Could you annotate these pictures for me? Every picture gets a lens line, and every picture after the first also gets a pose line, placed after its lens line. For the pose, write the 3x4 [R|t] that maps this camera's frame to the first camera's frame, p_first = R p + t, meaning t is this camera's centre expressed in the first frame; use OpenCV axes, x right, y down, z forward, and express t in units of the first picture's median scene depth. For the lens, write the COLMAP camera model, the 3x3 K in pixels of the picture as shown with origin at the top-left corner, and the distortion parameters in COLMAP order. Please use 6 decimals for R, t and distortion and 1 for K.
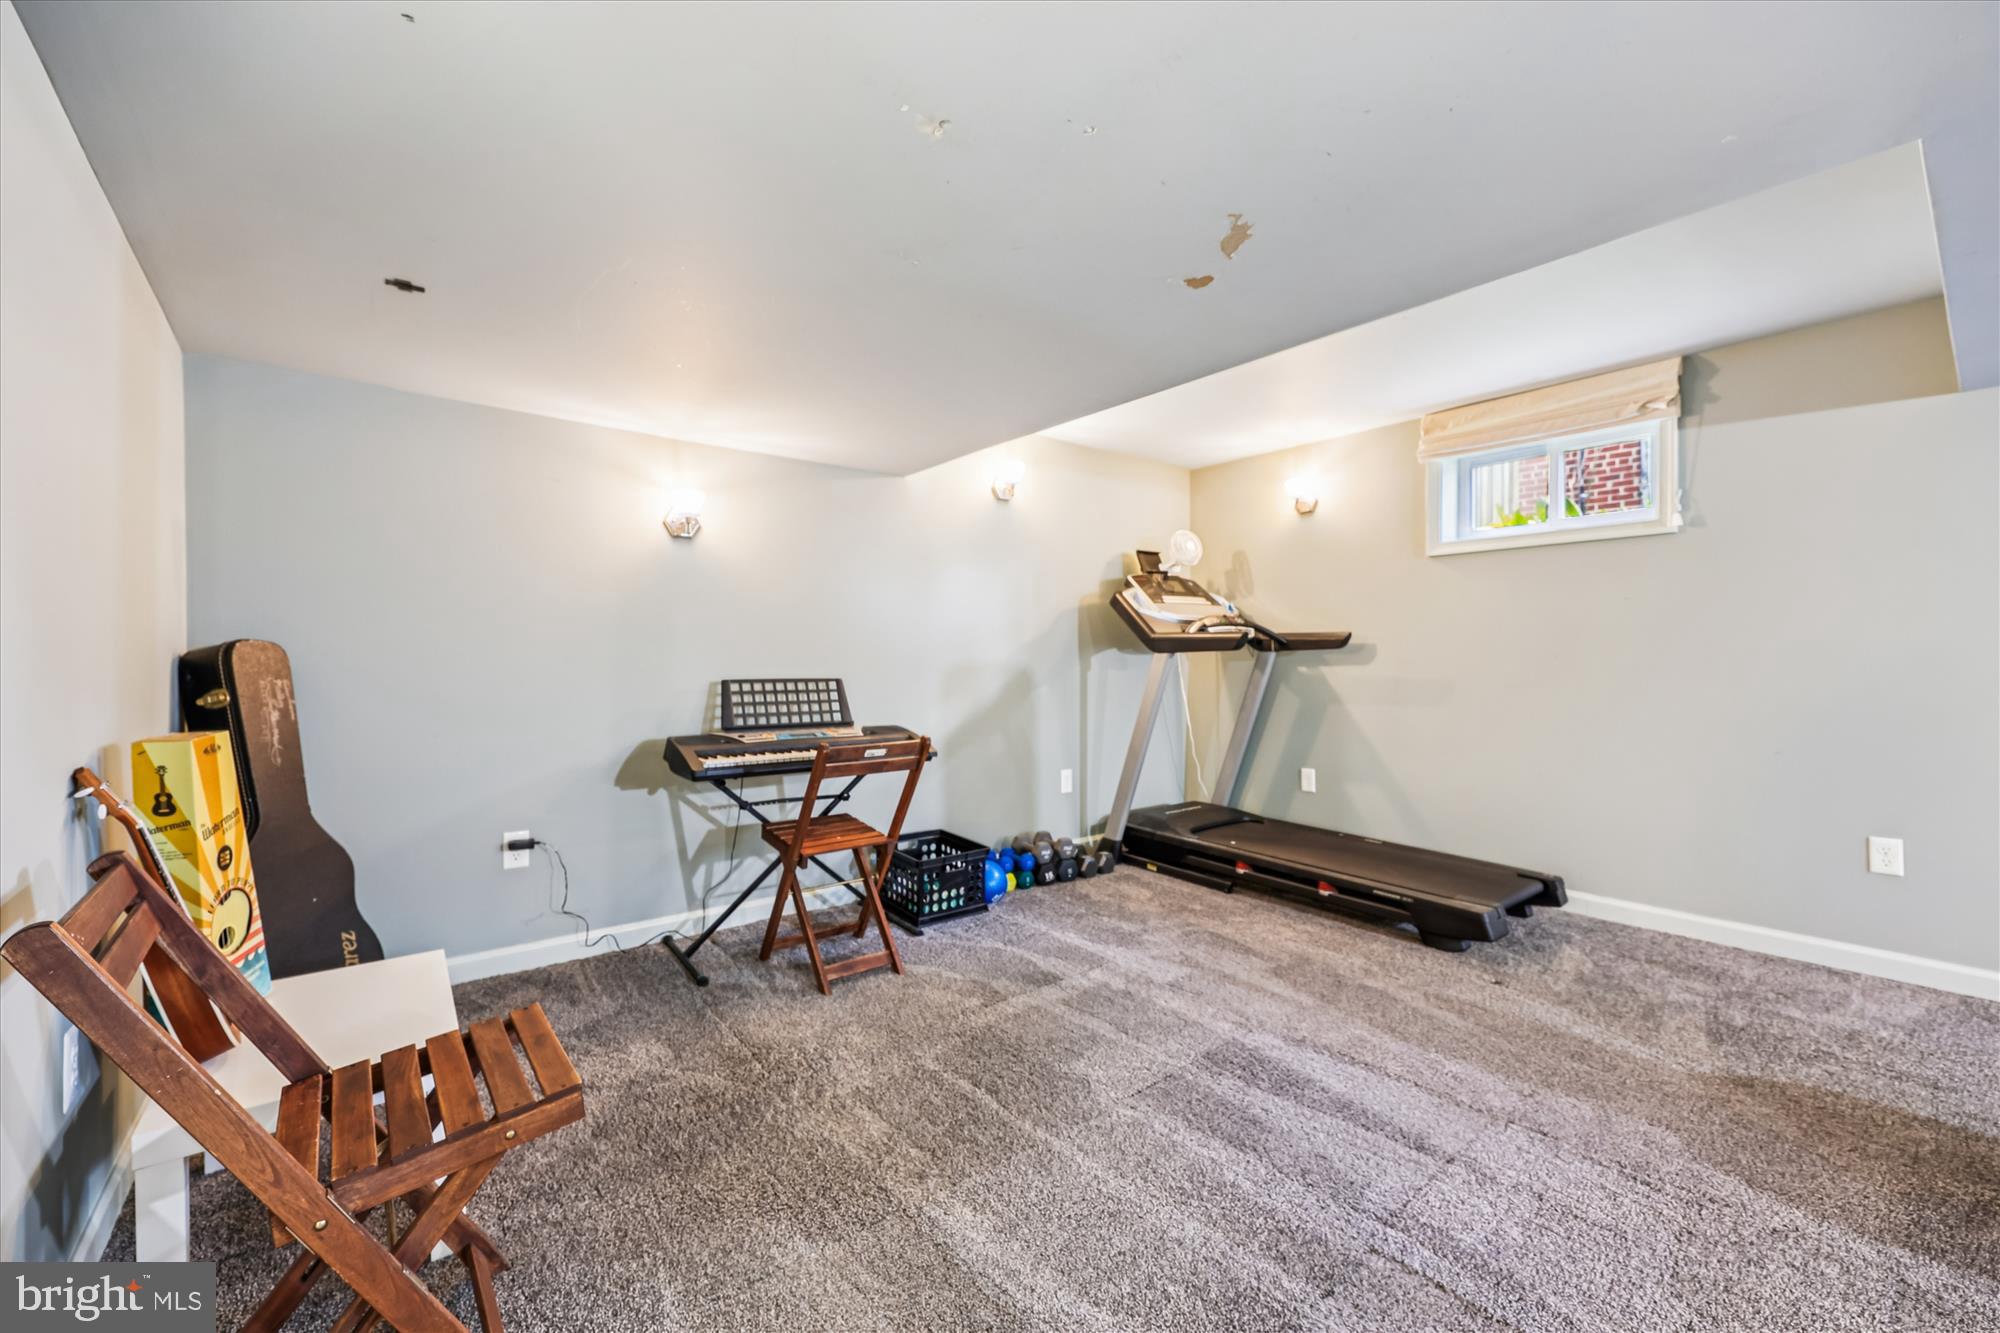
lens RADIAL K [[810.2, 0, 1004.4], [0, 810.2, 657.8], [0, 0, 1]] dist [0.000135, 0.000631]
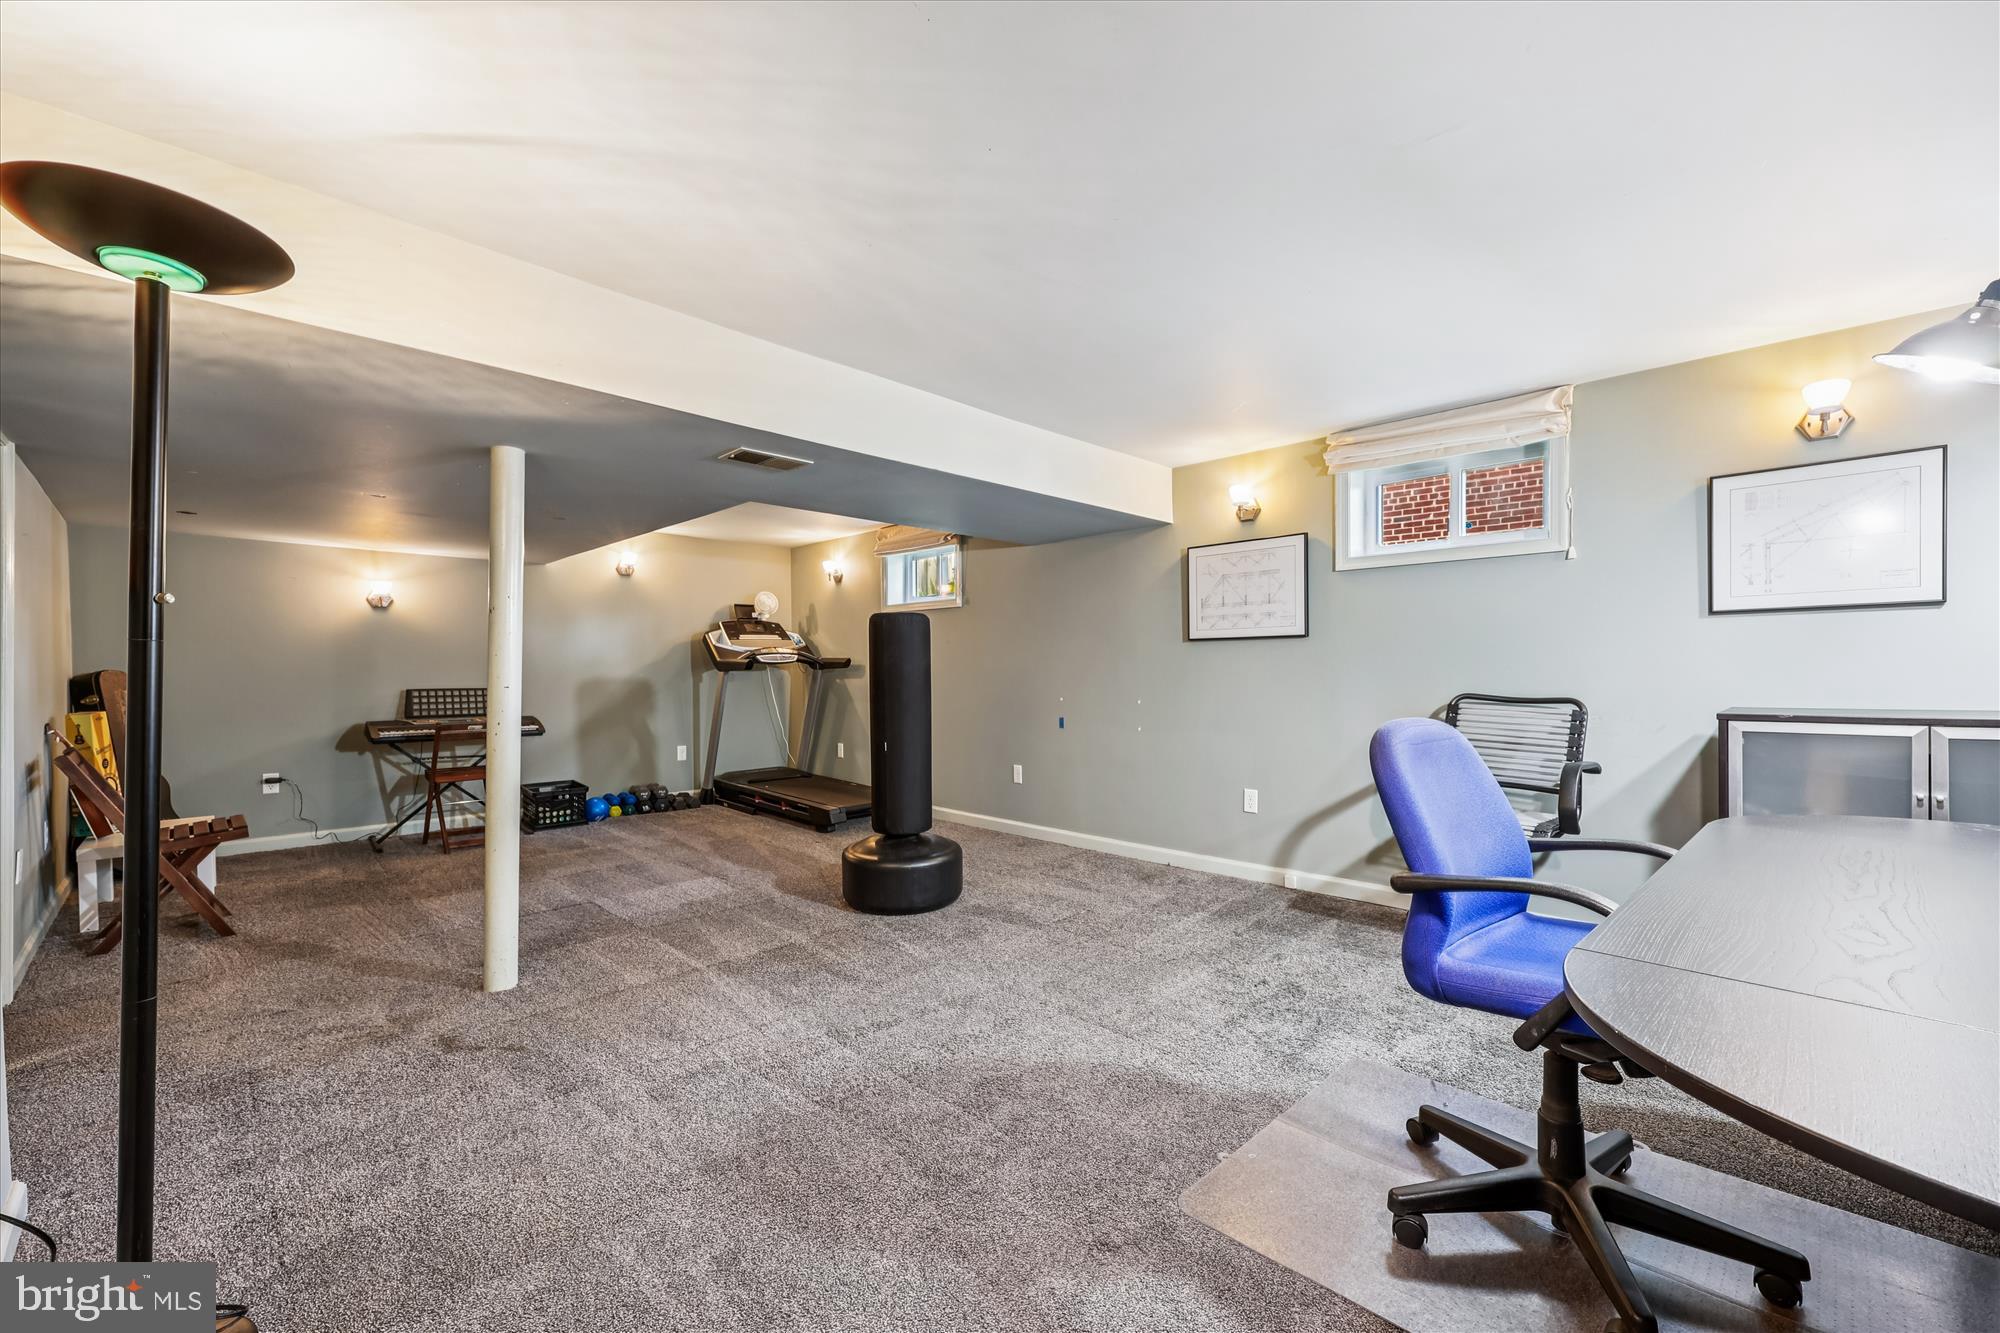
lens RADIAL K [[810.2, 0, 1003.7], [0, 810.2, 679.6], [0, 0, 1]] dist [0.000135, 0.000631]
pose [[0.994369, -0.003820, 0.105907, 0.733591], [0.002076, 0.999860, 0.016574, -0.019838], [-0.105956, -0.016260, 0.994238, -0.854171]]
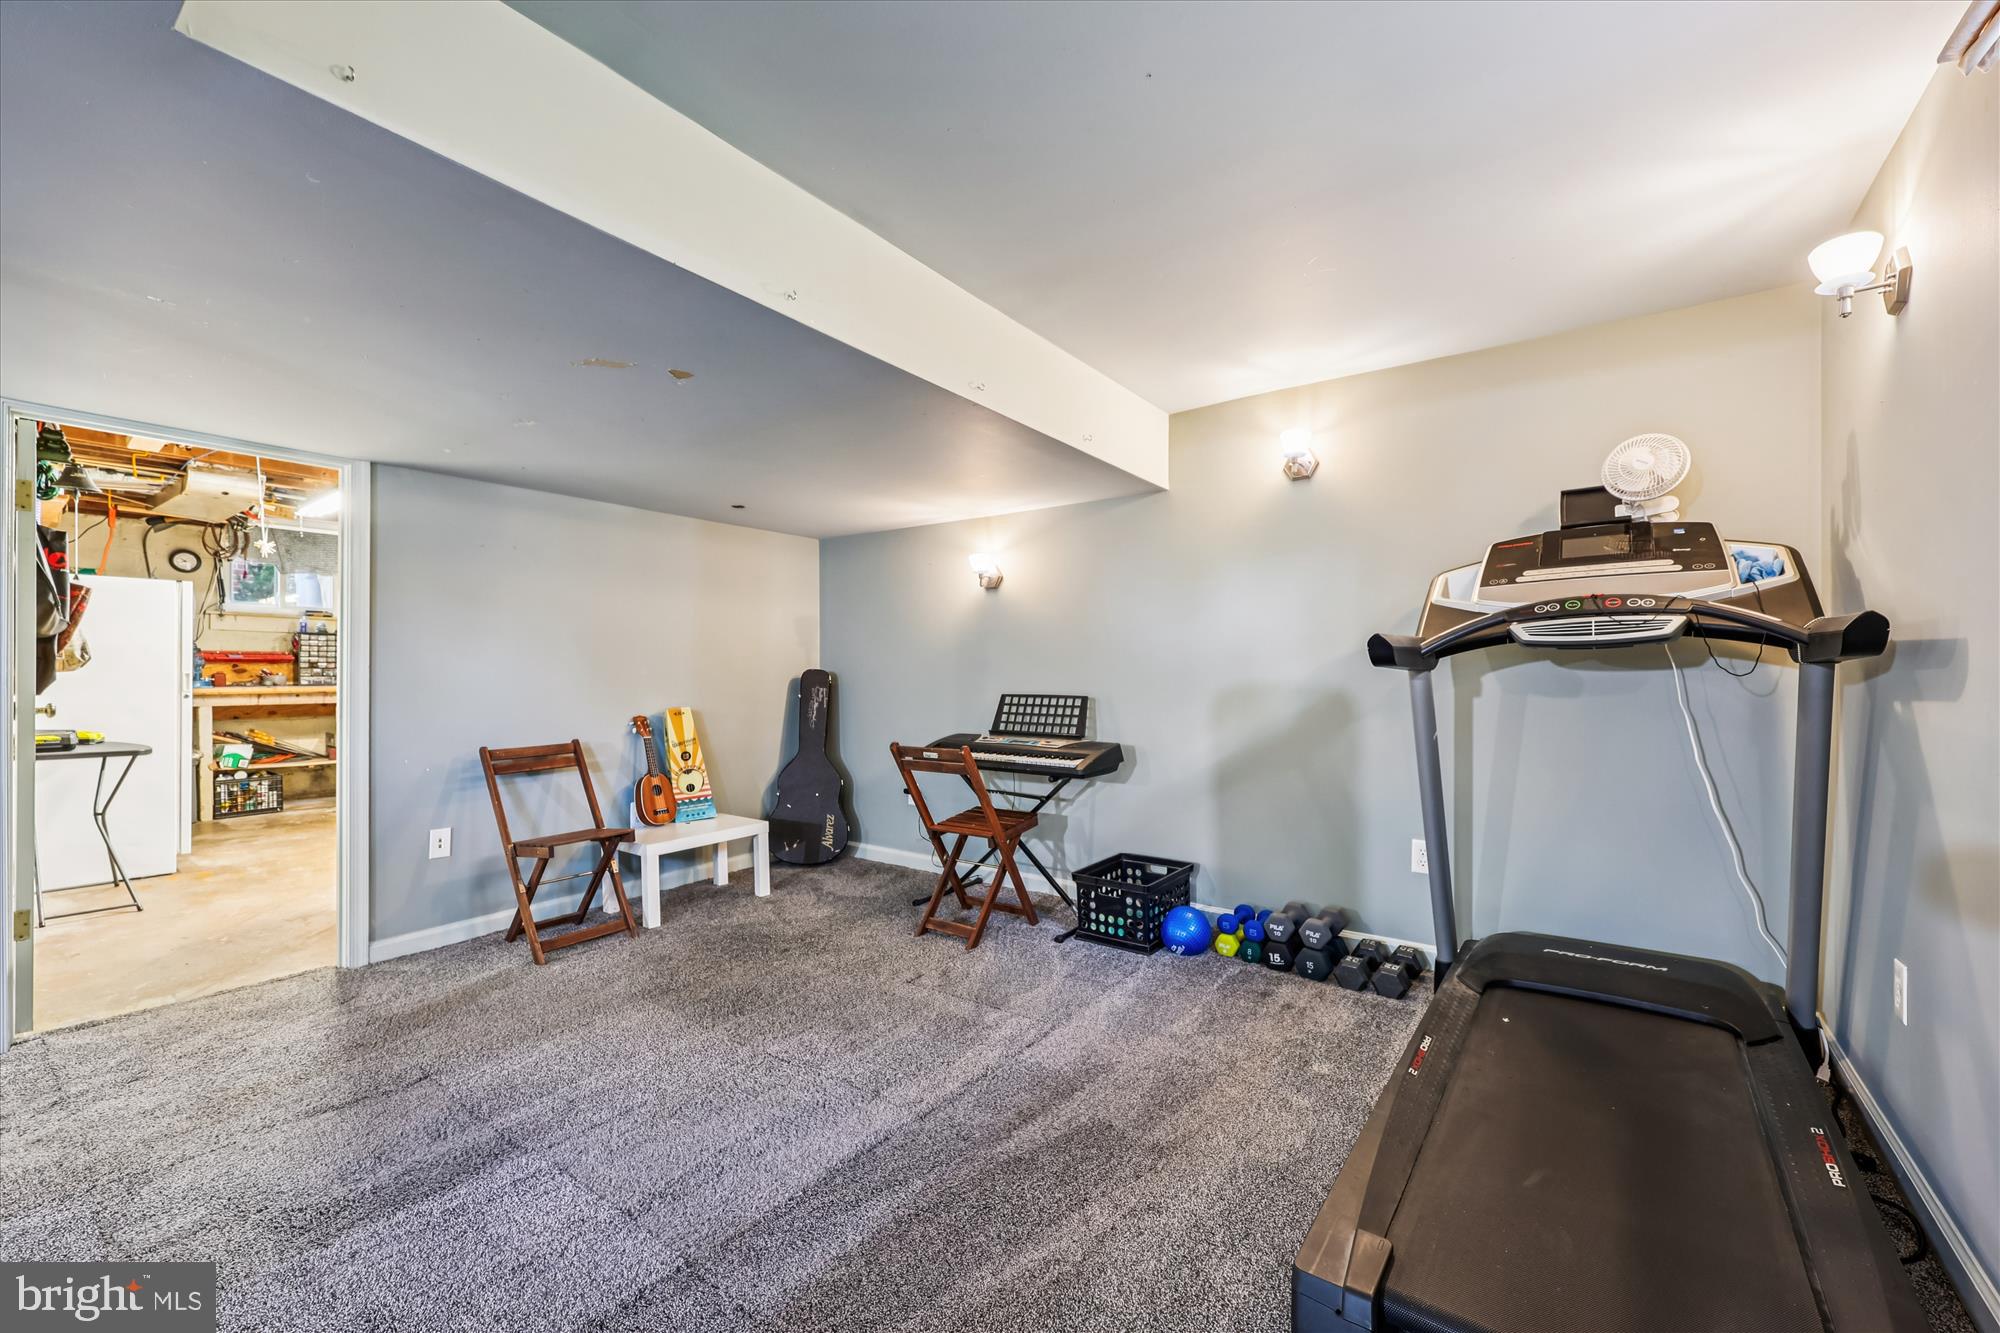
lens RADIAL K [[810.2, 0, 1011.1], [0, 810.2, 668.9], [0, 0, 1]] dist [0.000135, 0.000631]
pose [[0.251504, -0.007732, -0.967825, 0.906018], [0.004136, 0.999968, -0.006914, -0.004133], [0.967847, -0.002263, 0.251528, 0.683526]]
